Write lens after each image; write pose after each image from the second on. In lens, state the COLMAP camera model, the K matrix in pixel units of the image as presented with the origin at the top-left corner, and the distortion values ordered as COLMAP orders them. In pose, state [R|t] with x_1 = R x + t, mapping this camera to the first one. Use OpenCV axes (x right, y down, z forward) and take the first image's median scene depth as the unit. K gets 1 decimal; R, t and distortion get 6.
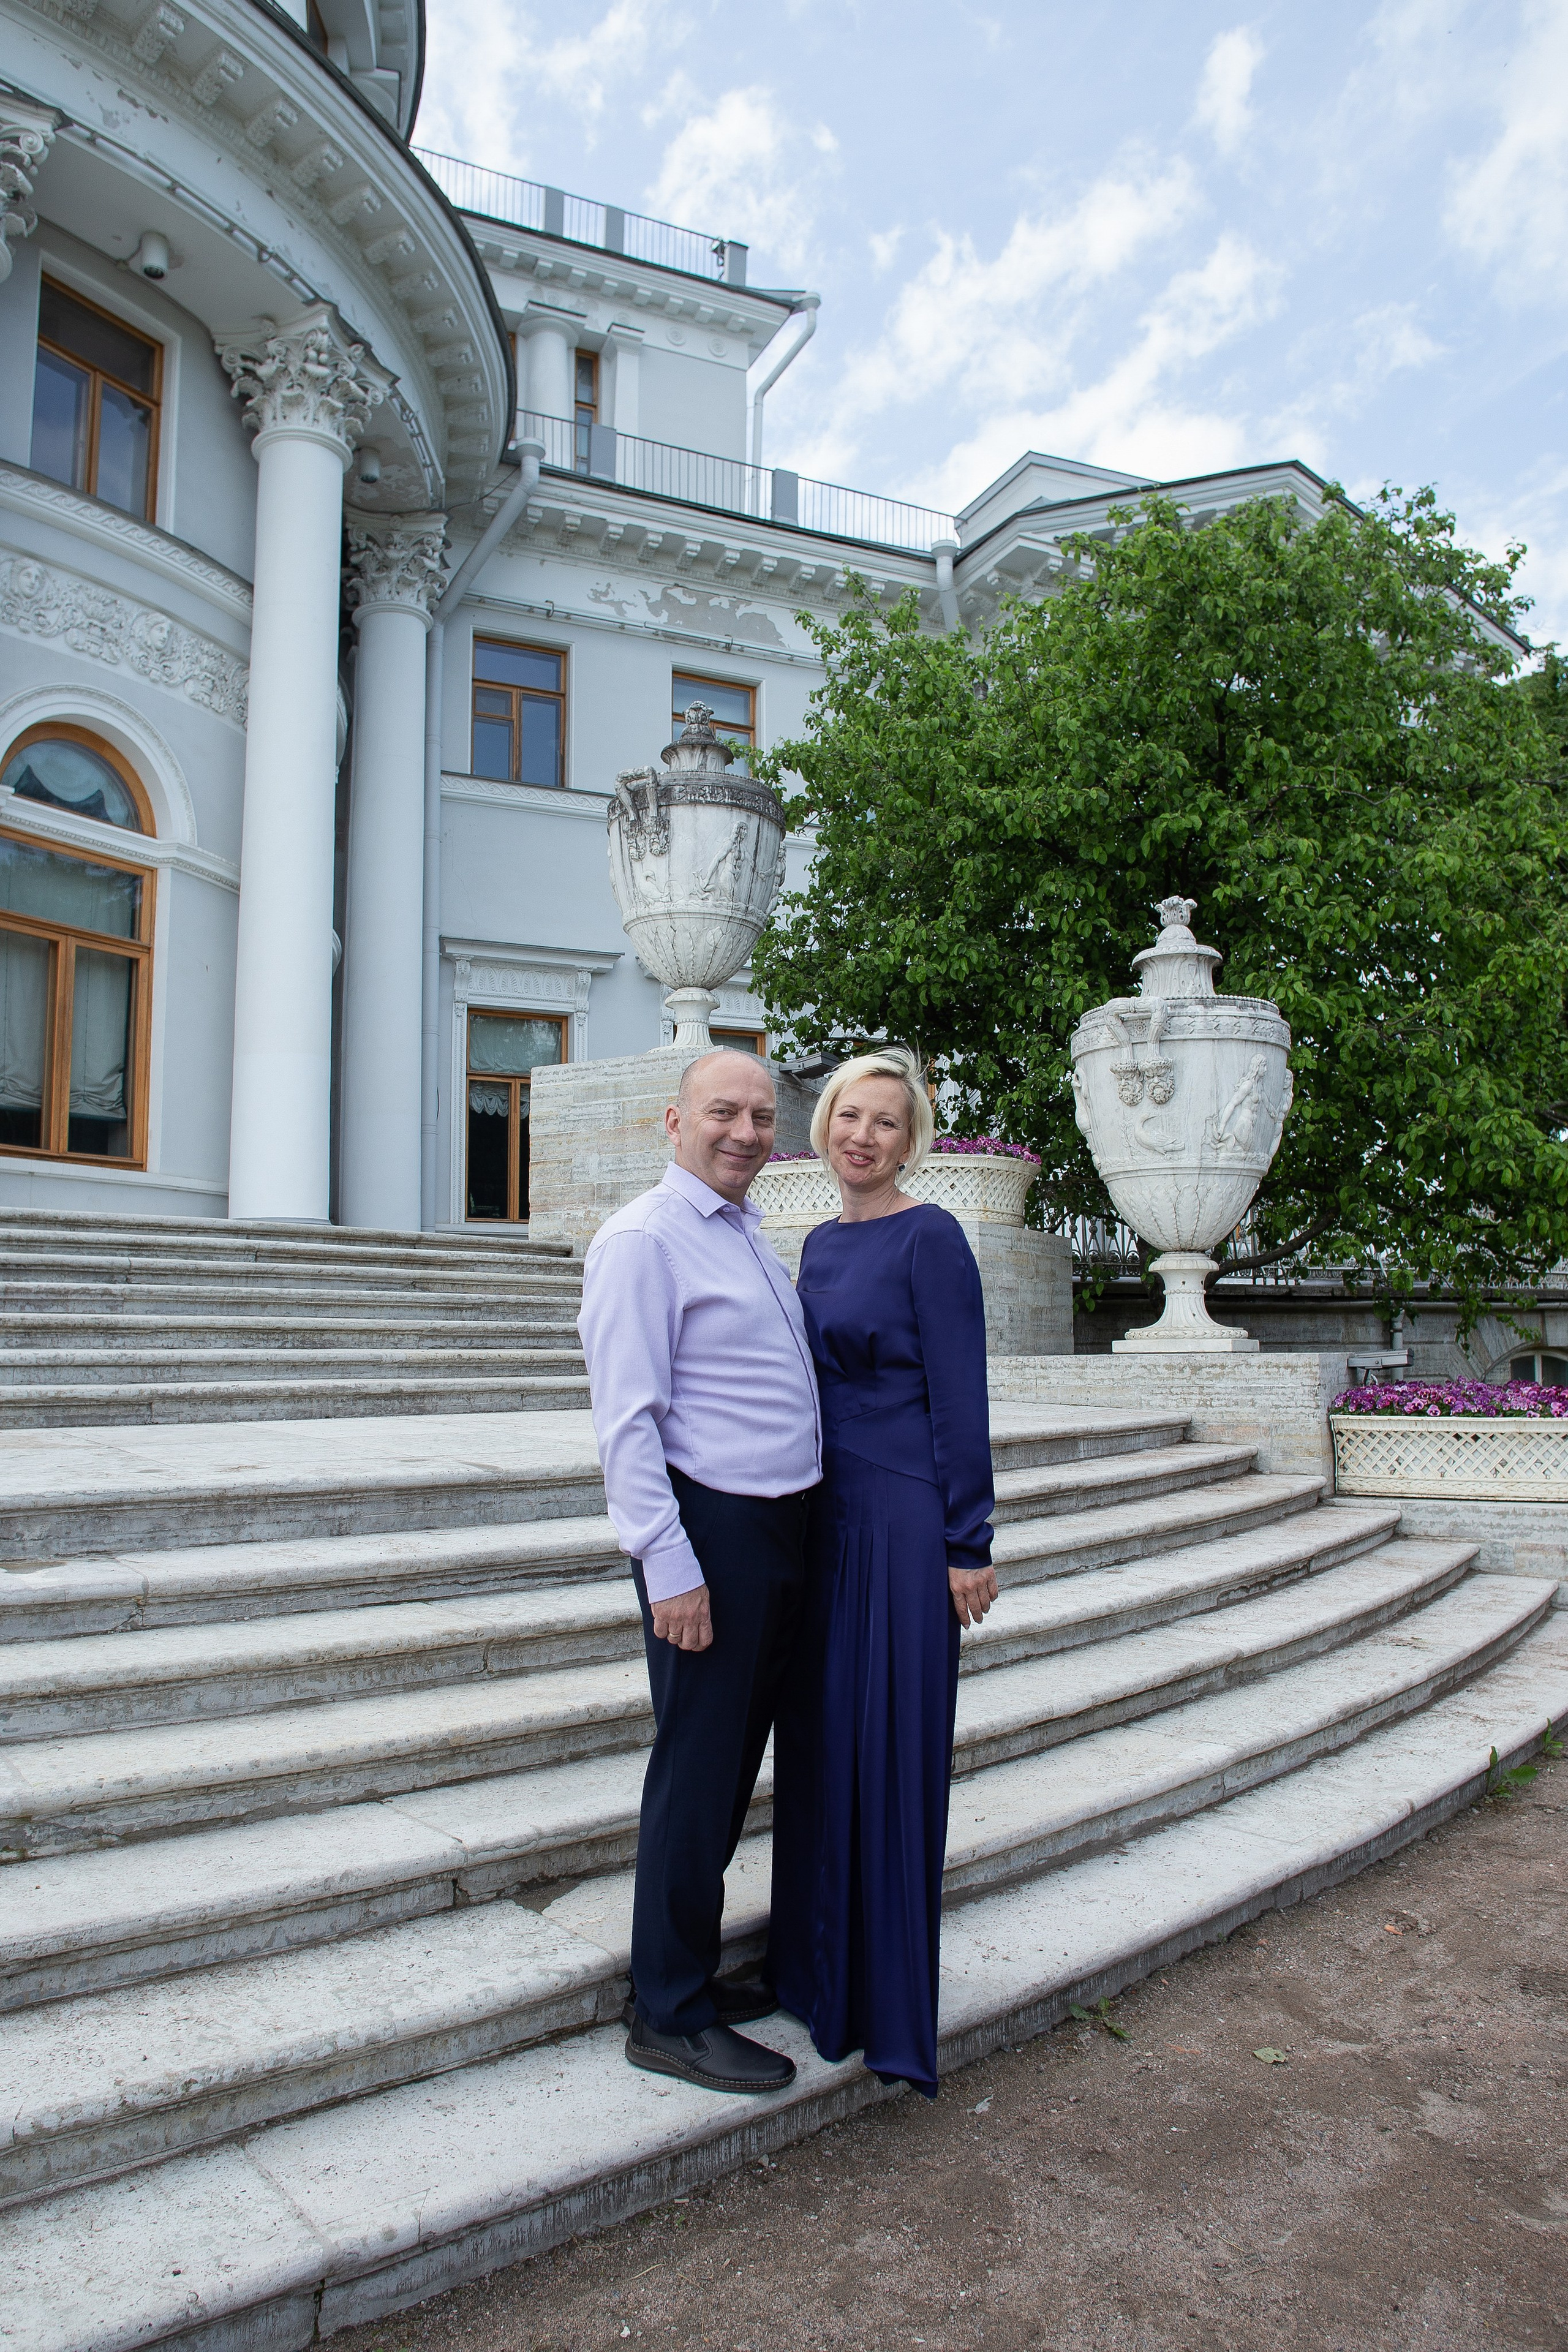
lens RADIAL K [[1608.1, 0, 742.2], [0, 1608.1, 1212.3], [0, 0, 1]] dist [-0.078400, 0.056753]
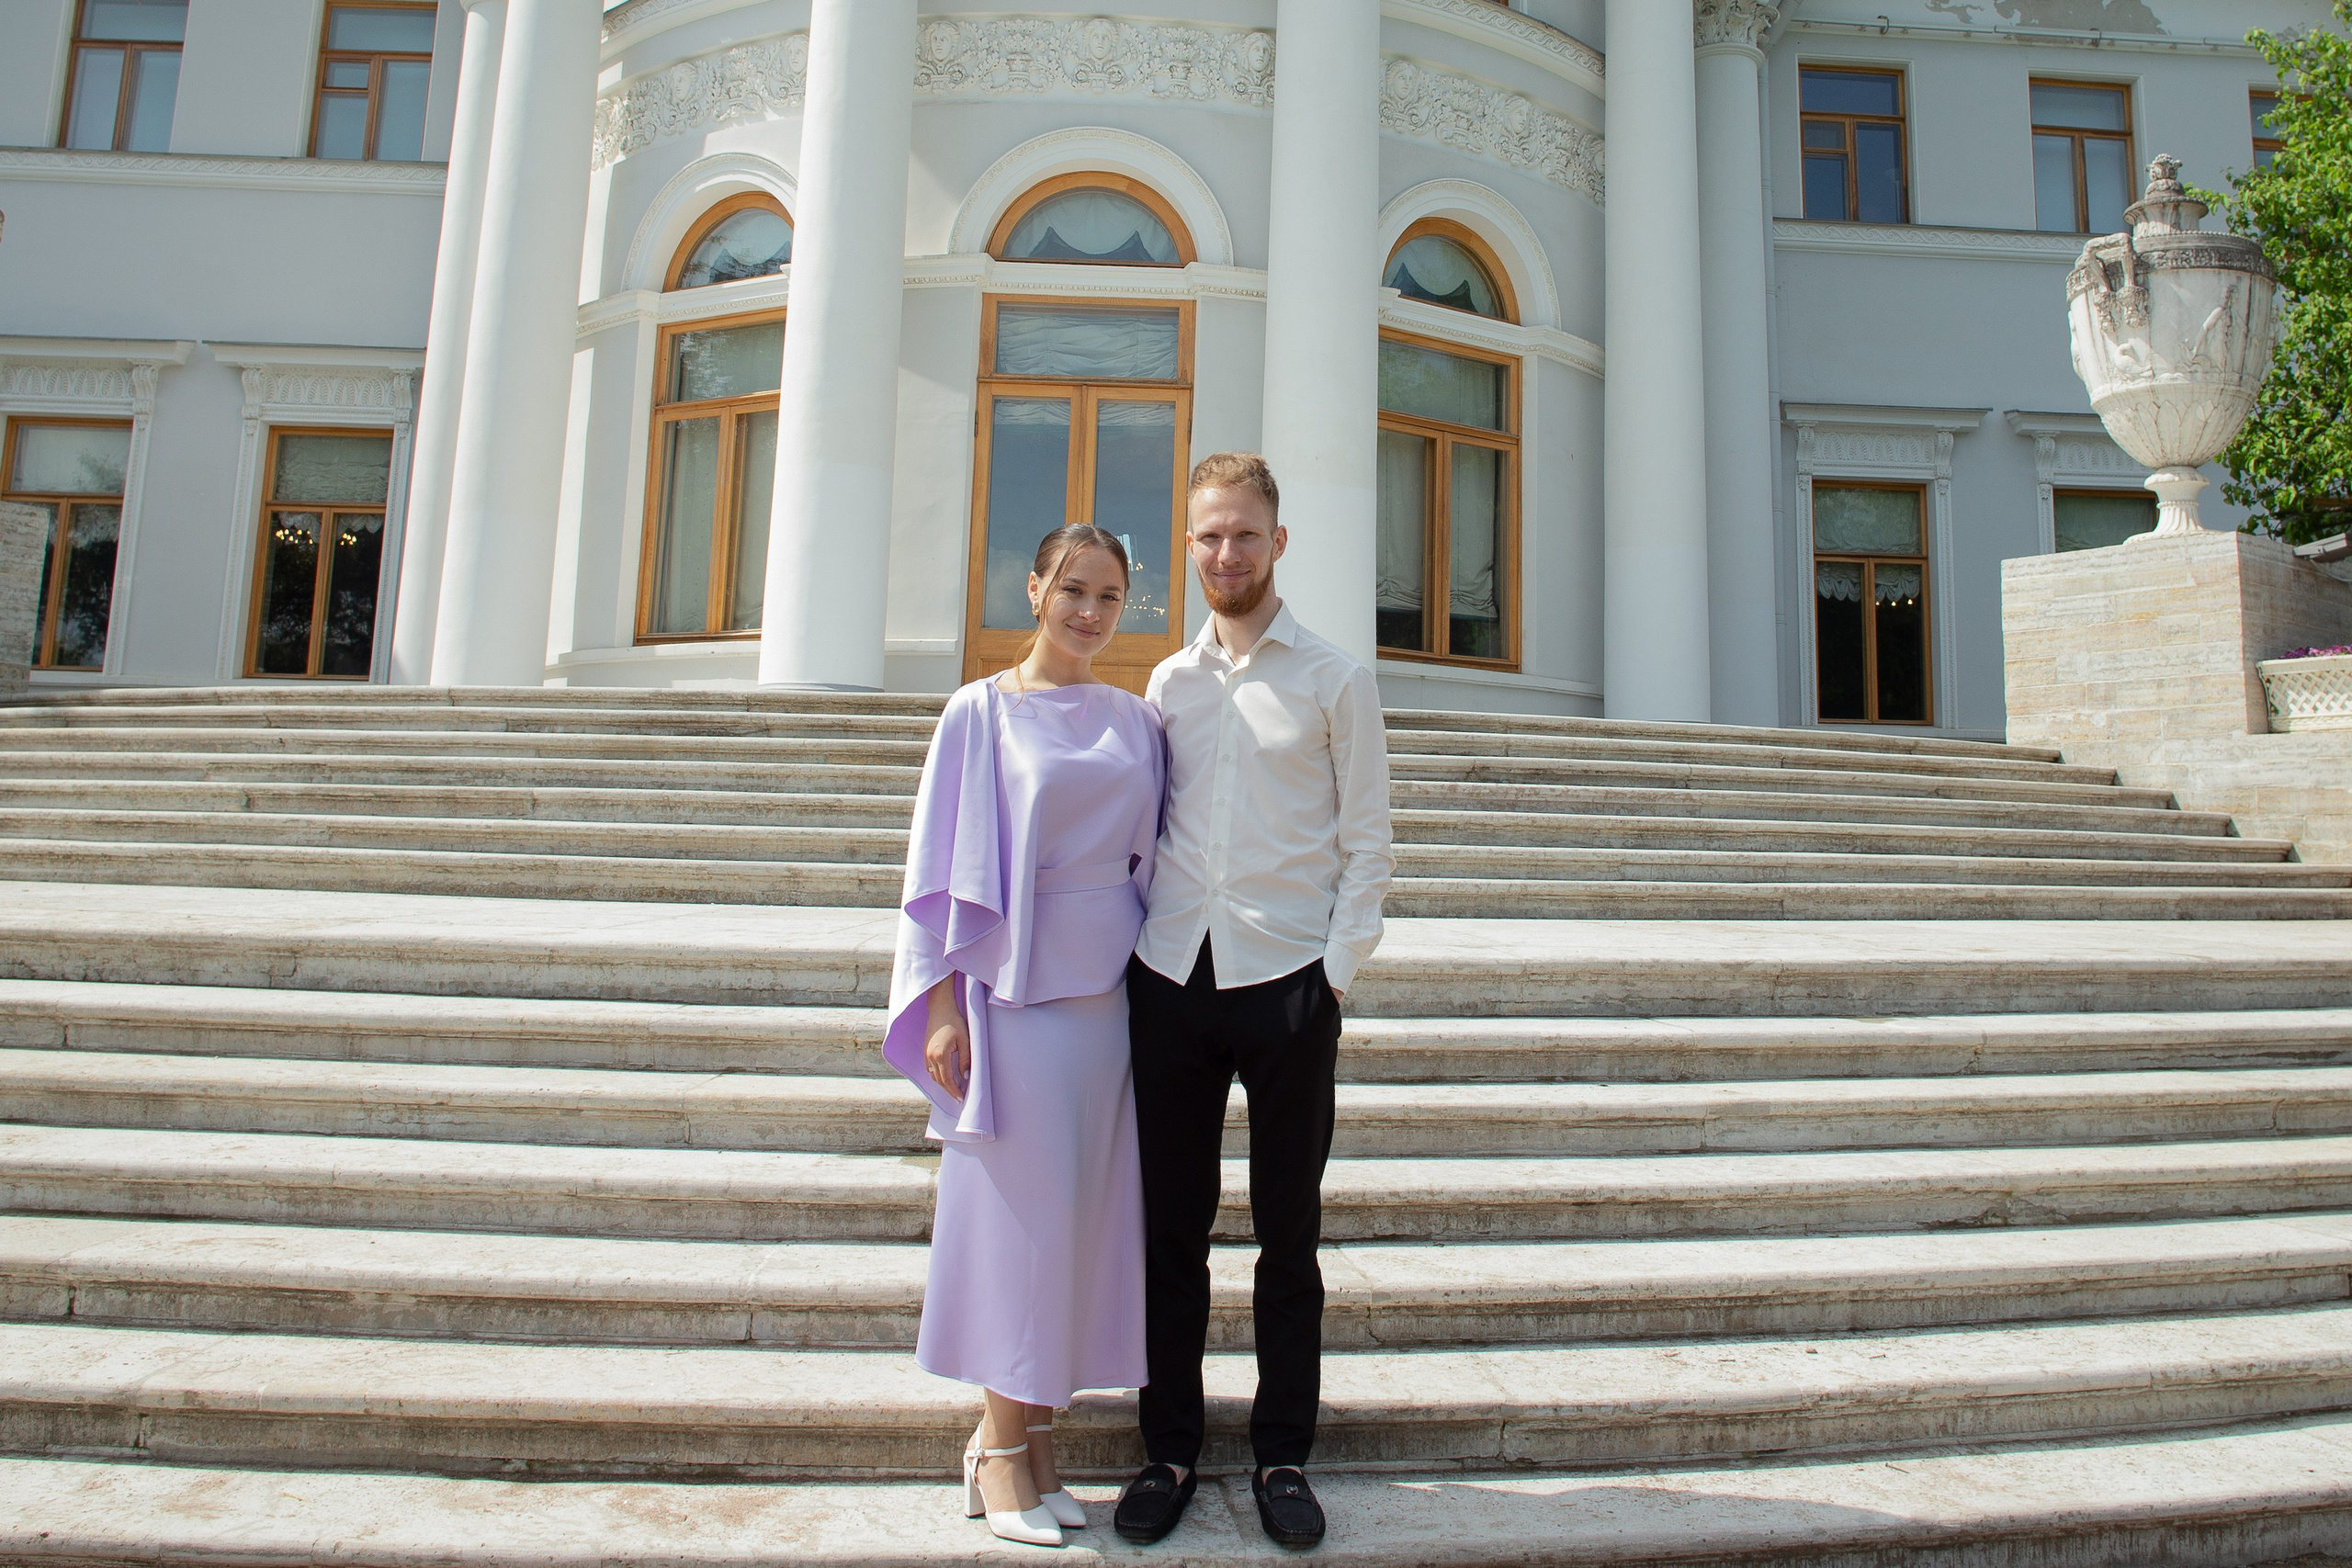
lens RADIAL K [[1971.1, 0, 1291.4], [0, 1971.1, 529.0], [0, 0, 1]] dist [-0.077881, 0.057794]
pose [[0.934689, -0.037335, -0.353501, -0.093750], [0.005076, 0.995770, -0.091745, -0.004886], [0.355431, 0.083959, 0.930924, -0.170880]]
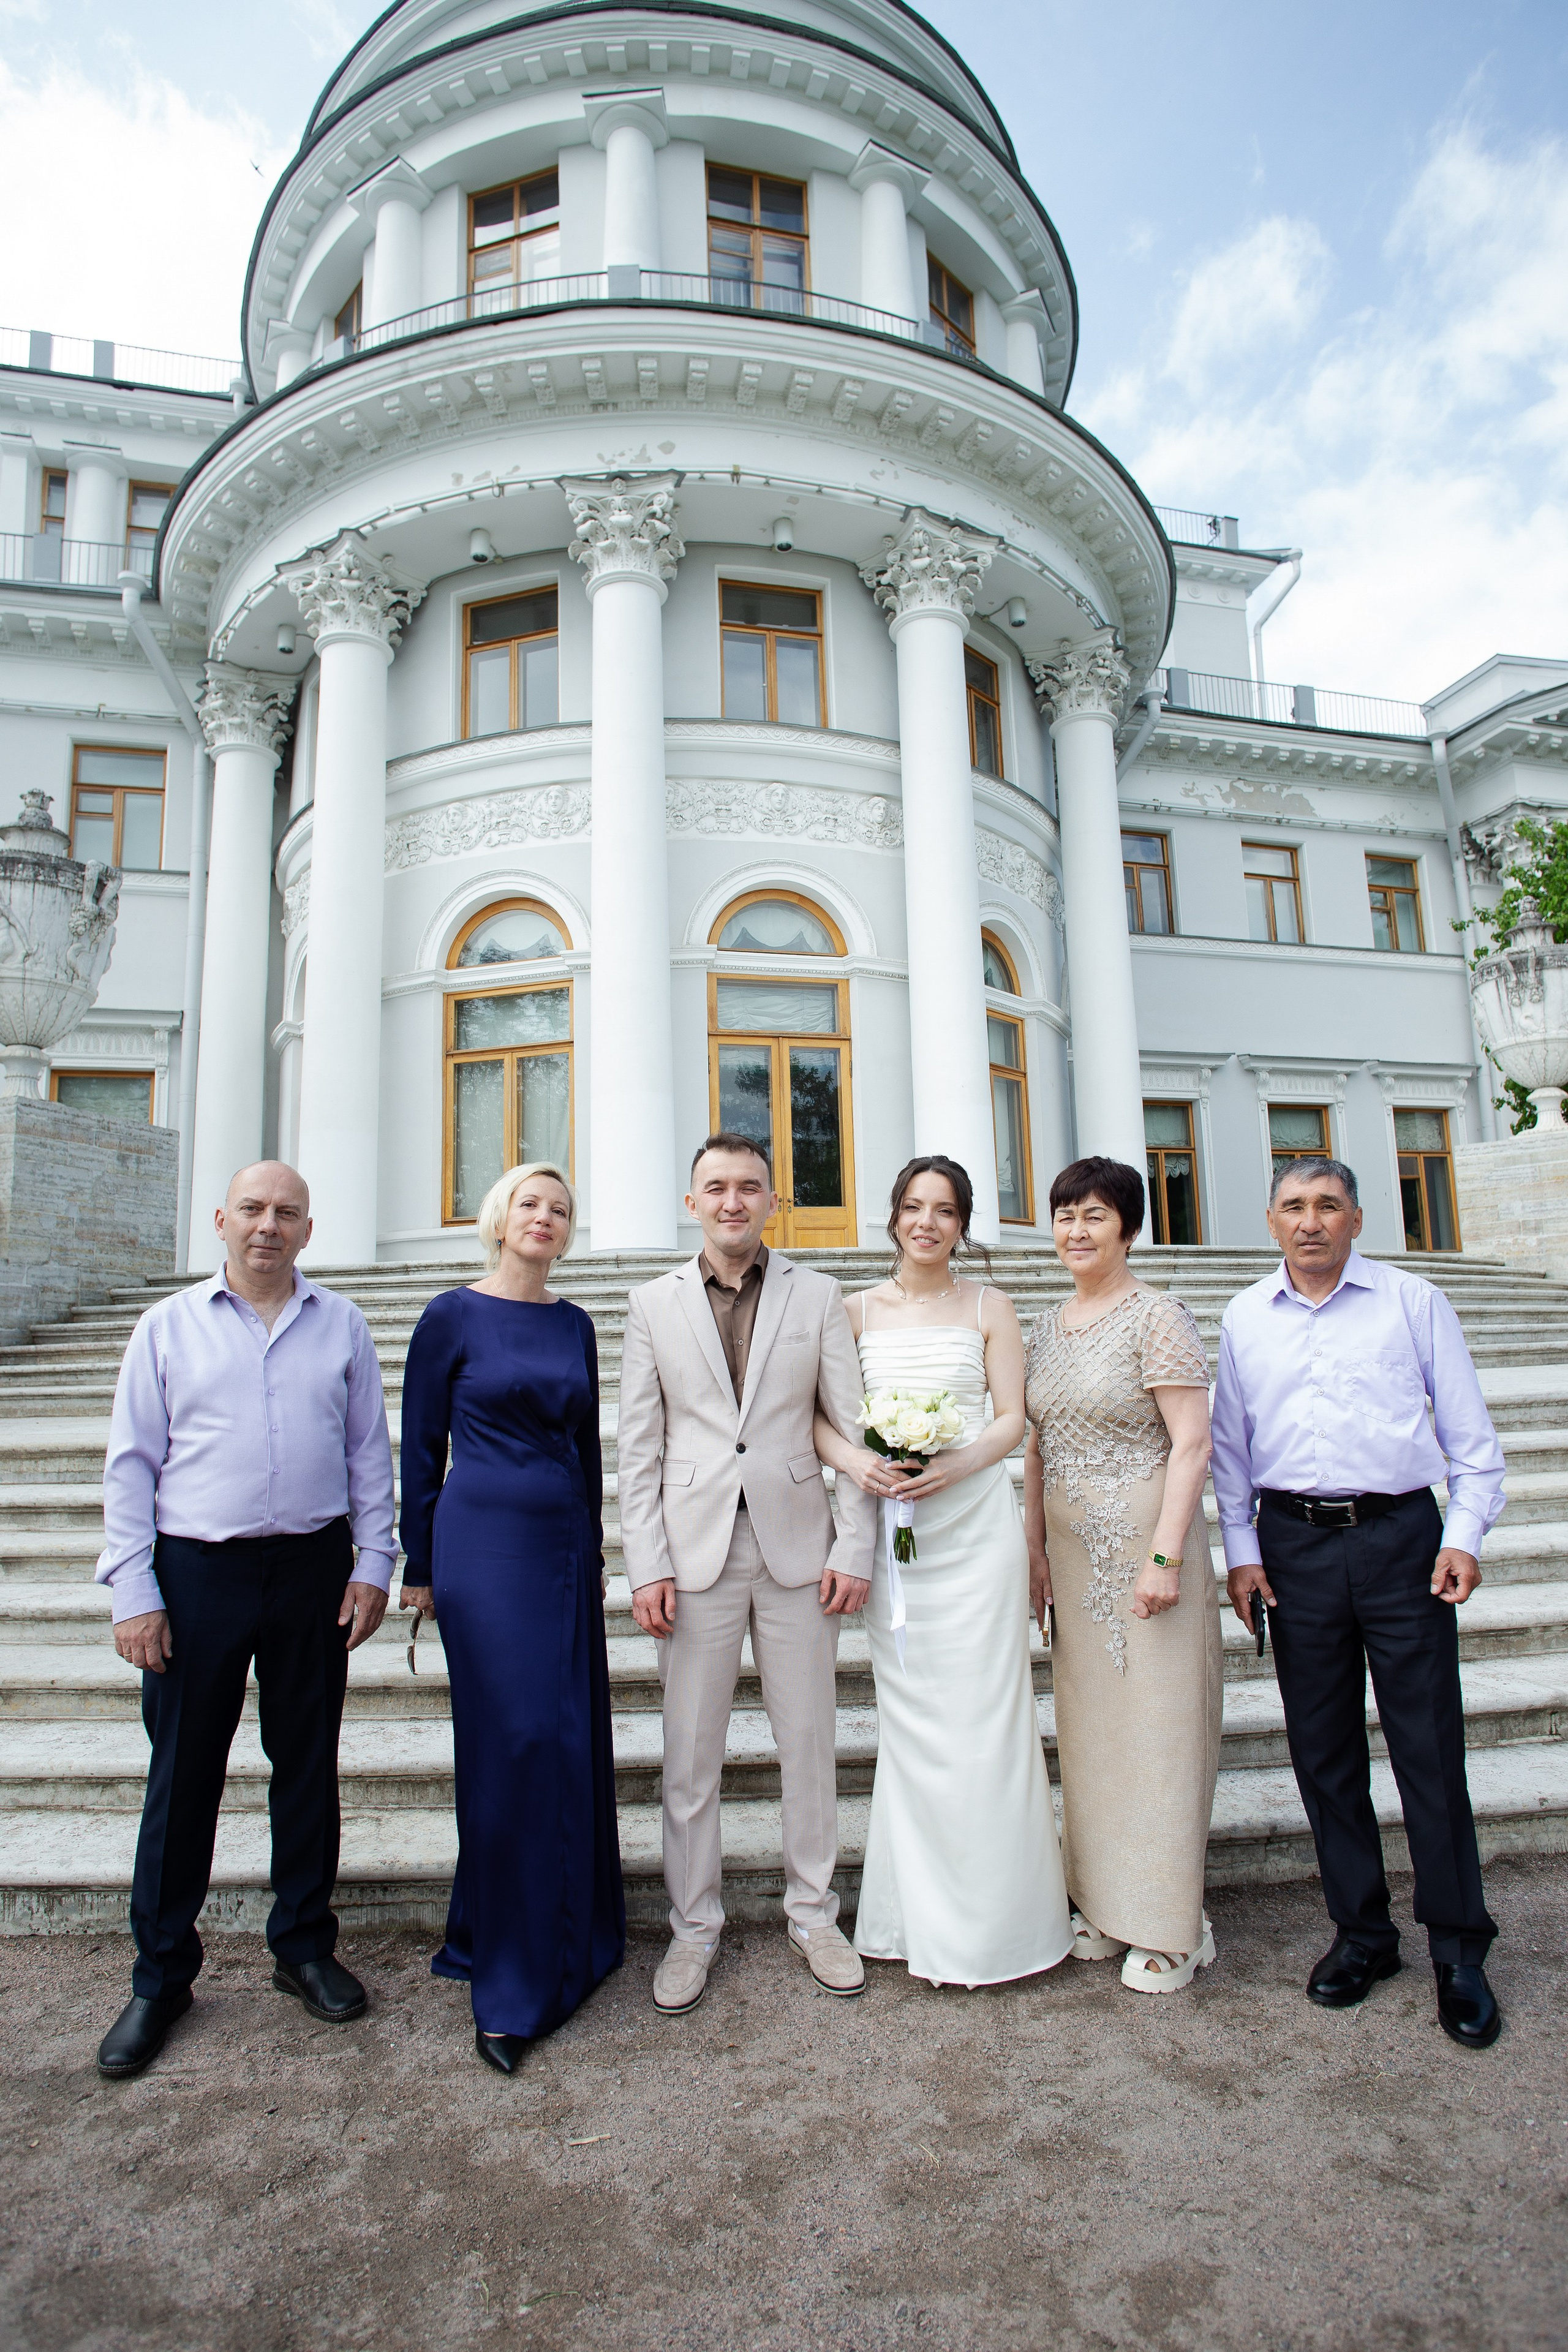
lens RADIAL K [[1346.2, 0, 779.9], [0, 1346.2, 1175.5], [0, 0, 1]] dist [-0.076283, 0.054619]
pose [[0.986401, -0.047641, -0.157303, -0.460607], [0.038649, 0.997466, -0.059740, -0.009875], [0.159750, 0.052848, 0.985742, -0.274154]]
